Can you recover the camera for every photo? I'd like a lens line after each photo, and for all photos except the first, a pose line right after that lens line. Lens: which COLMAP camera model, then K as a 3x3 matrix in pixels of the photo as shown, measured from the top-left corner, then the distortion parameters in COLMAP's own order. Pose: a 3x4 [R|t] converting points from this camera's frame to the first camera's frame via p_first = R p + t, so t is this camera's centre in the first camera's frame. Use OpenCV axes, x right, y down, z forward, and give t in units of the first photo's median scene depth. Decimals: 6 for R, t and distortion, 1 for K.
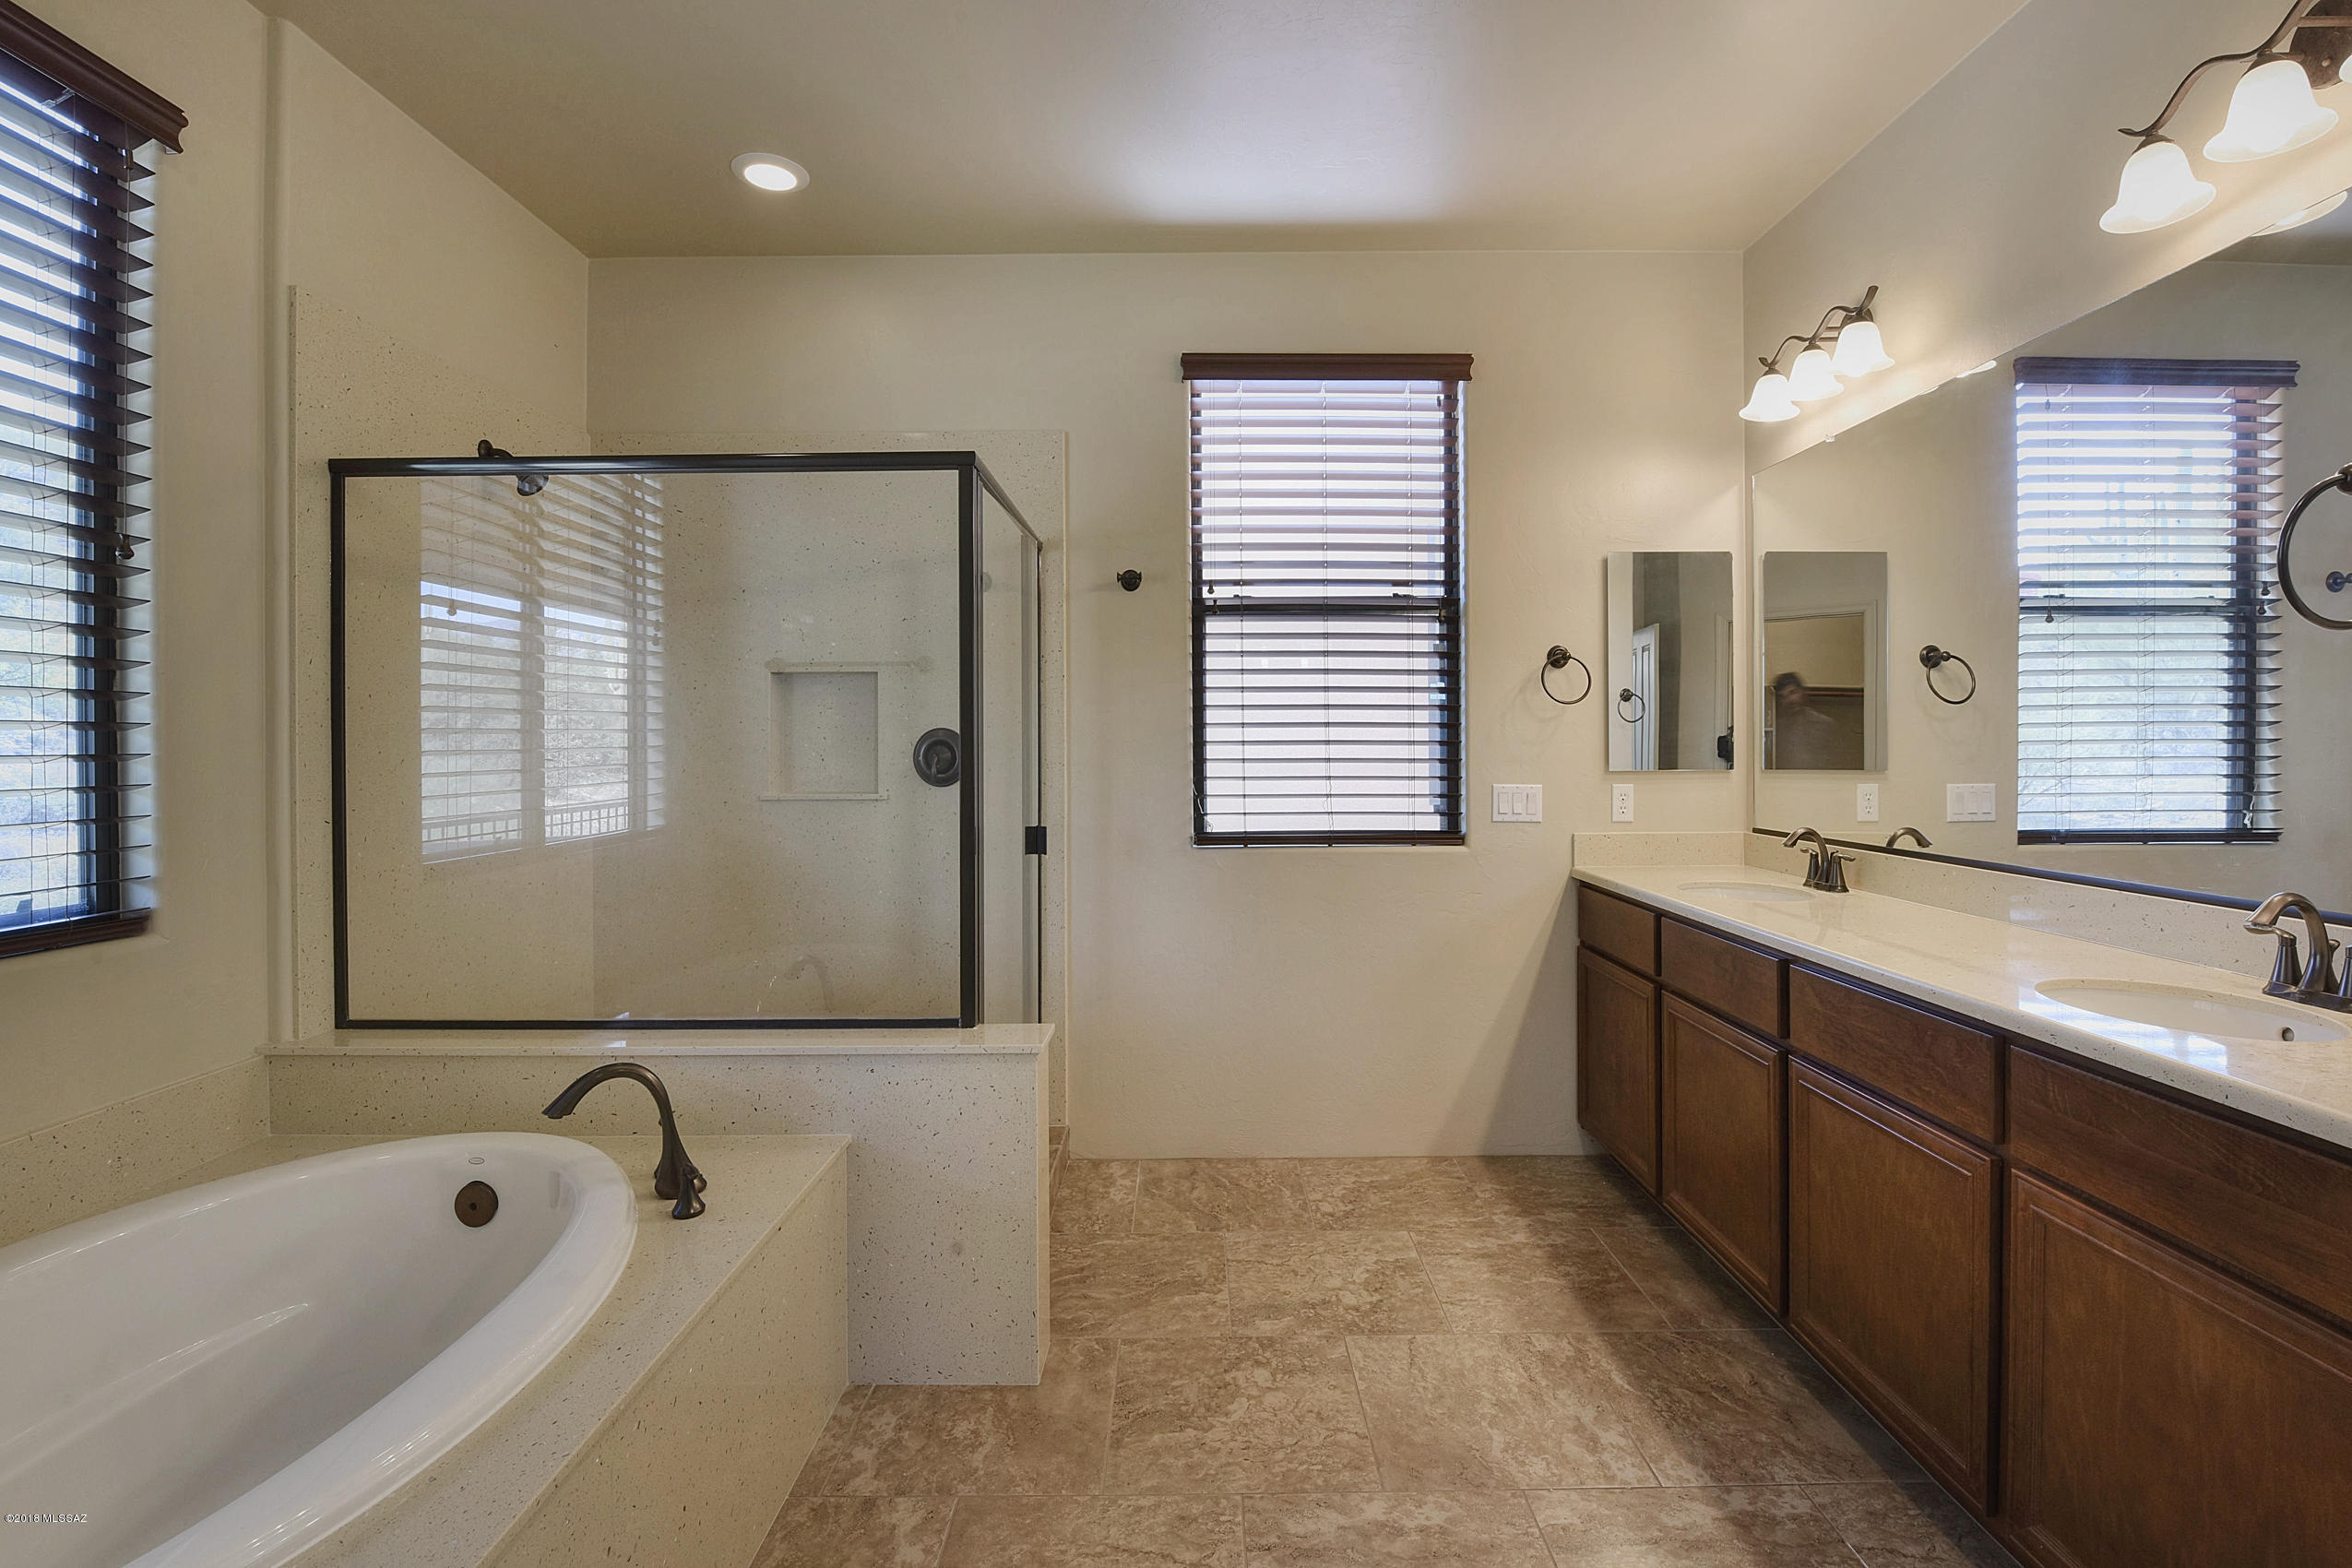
lens RADIAL K [[1108.0, 0, 1201.1], [0, 1108.0, 745.6], [0, 0, 1]] dist [-0.001373, -0.017273]
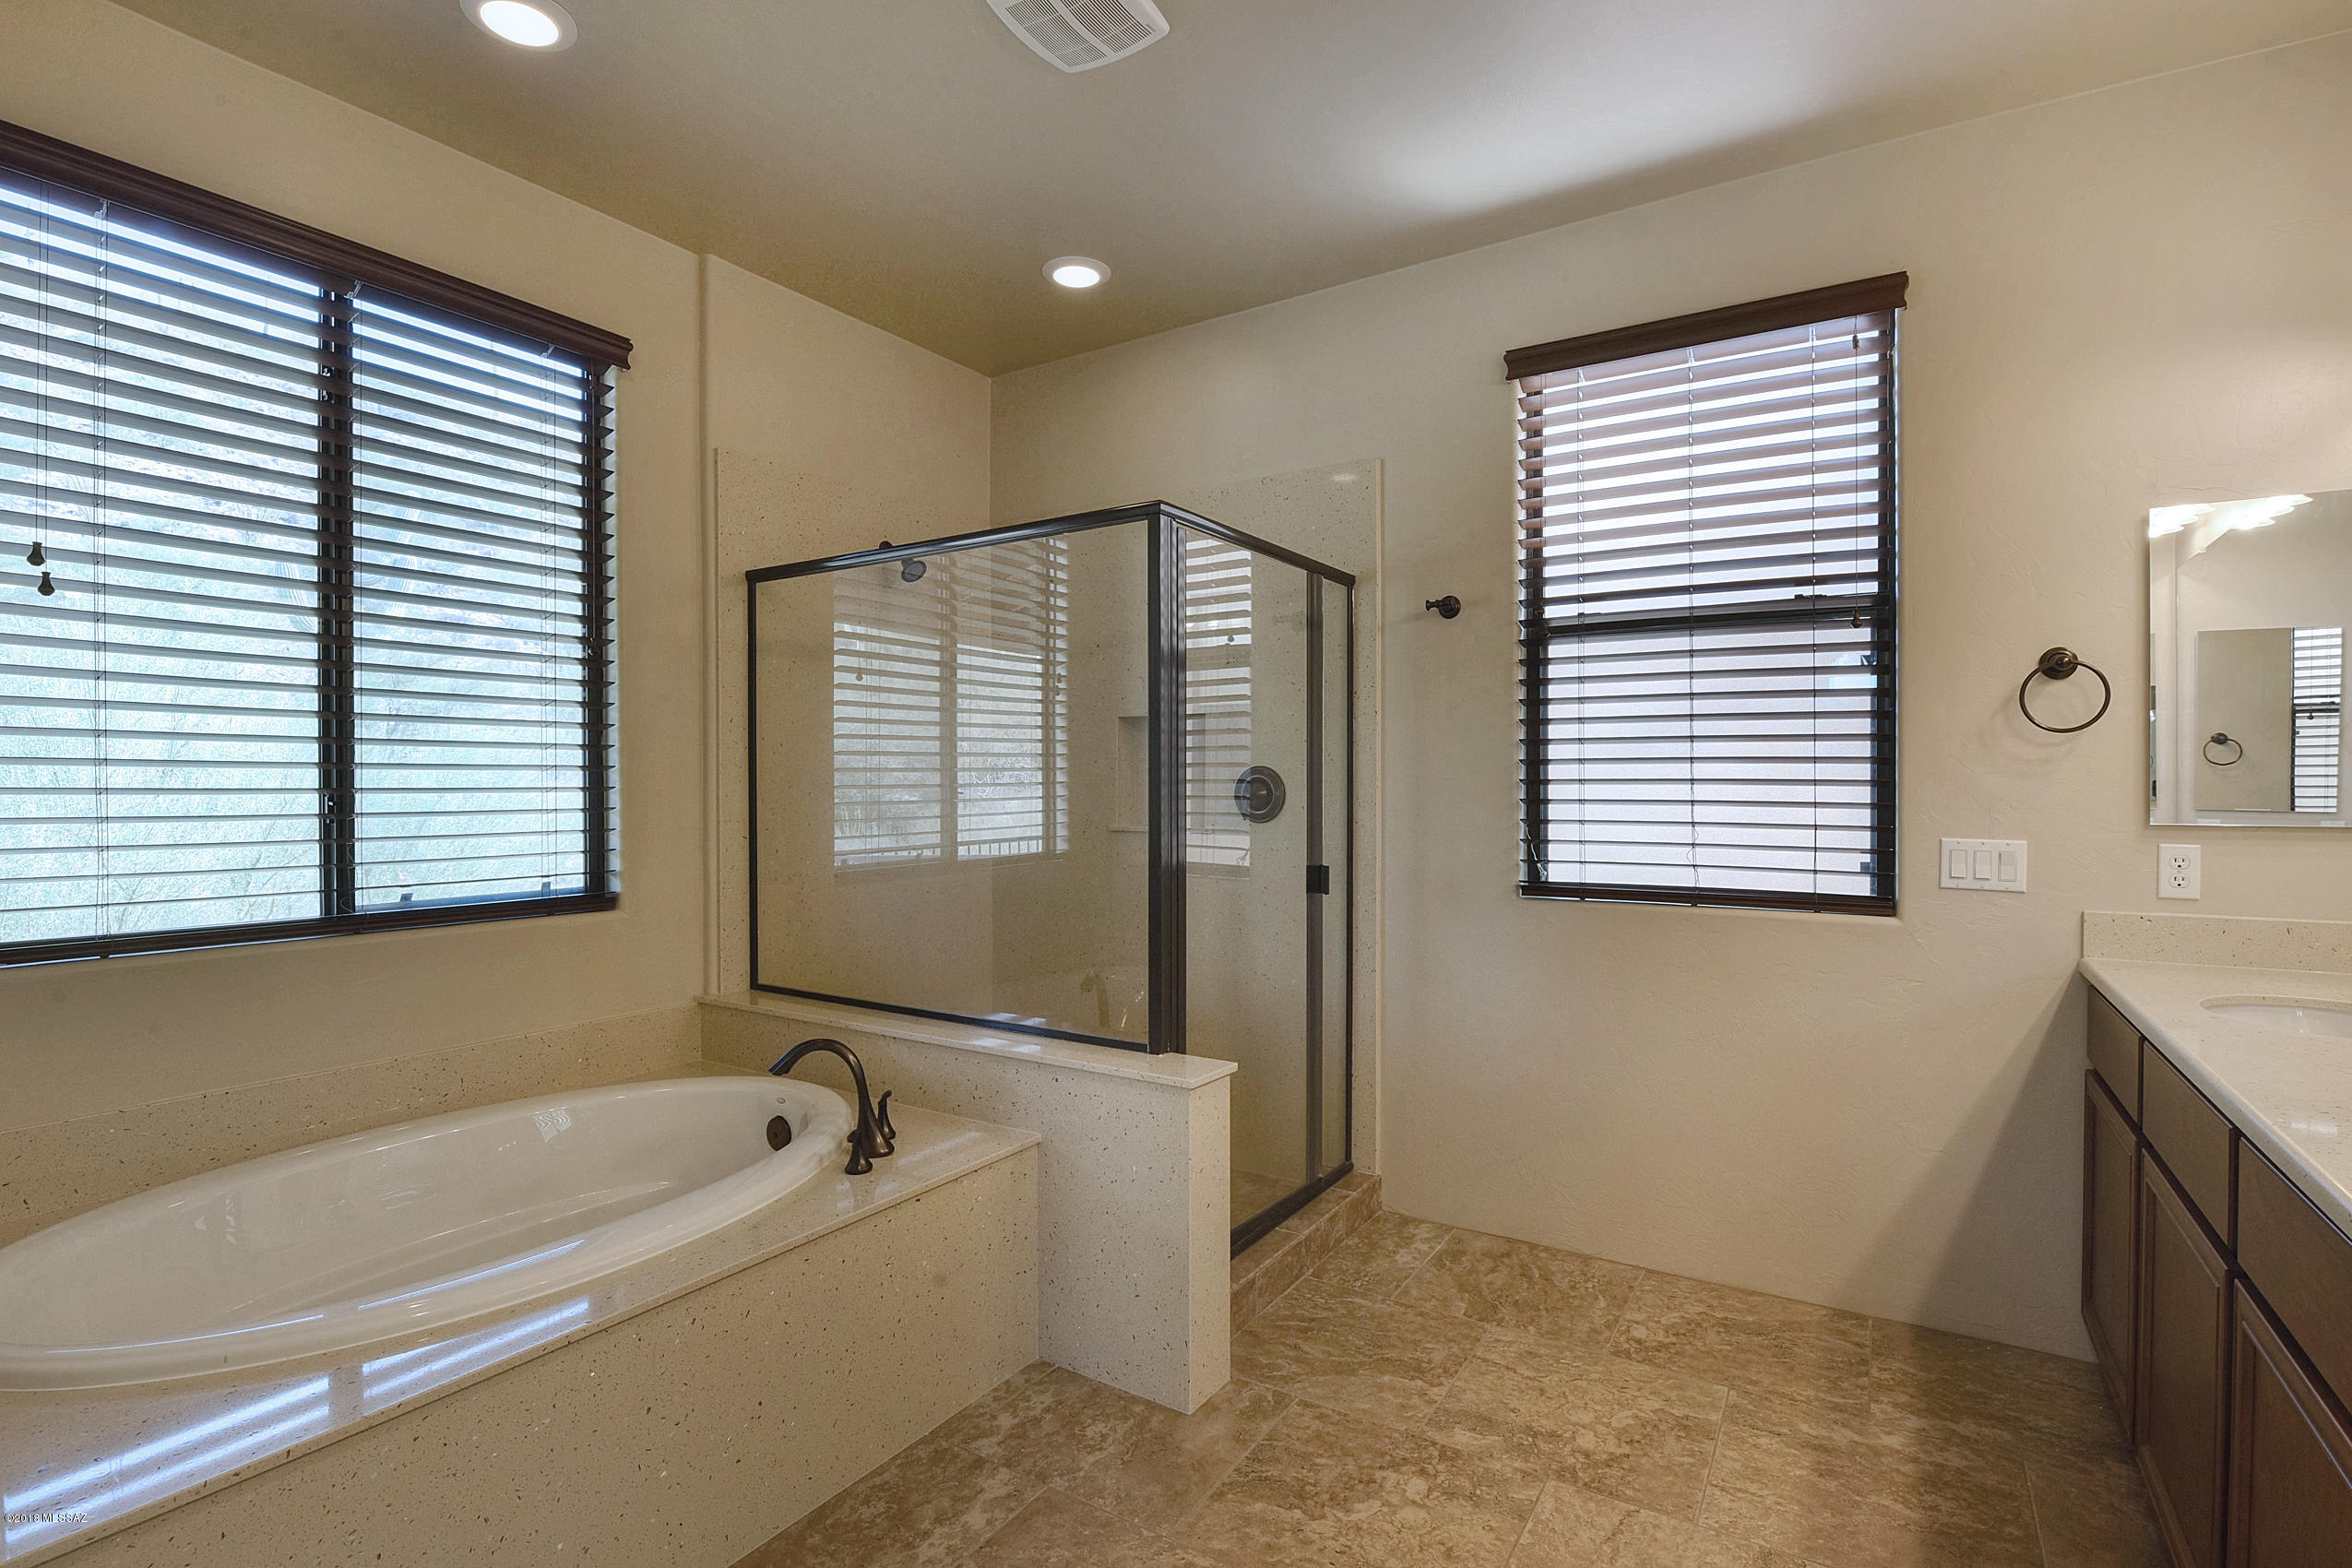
lens RADIAL K [[1090.7, 0, 1170.8], [0, 1090.7, 788.1], [0, 0, 1]] dist [-0.001742, -0.011346]
pose [[0.832518, 0.008282, -0.553936, 0.291405], [-0.004119, 0.999953, 0.008760, -0.004081], [0.553983, -0.005011, 0.832513, 0.121081]]
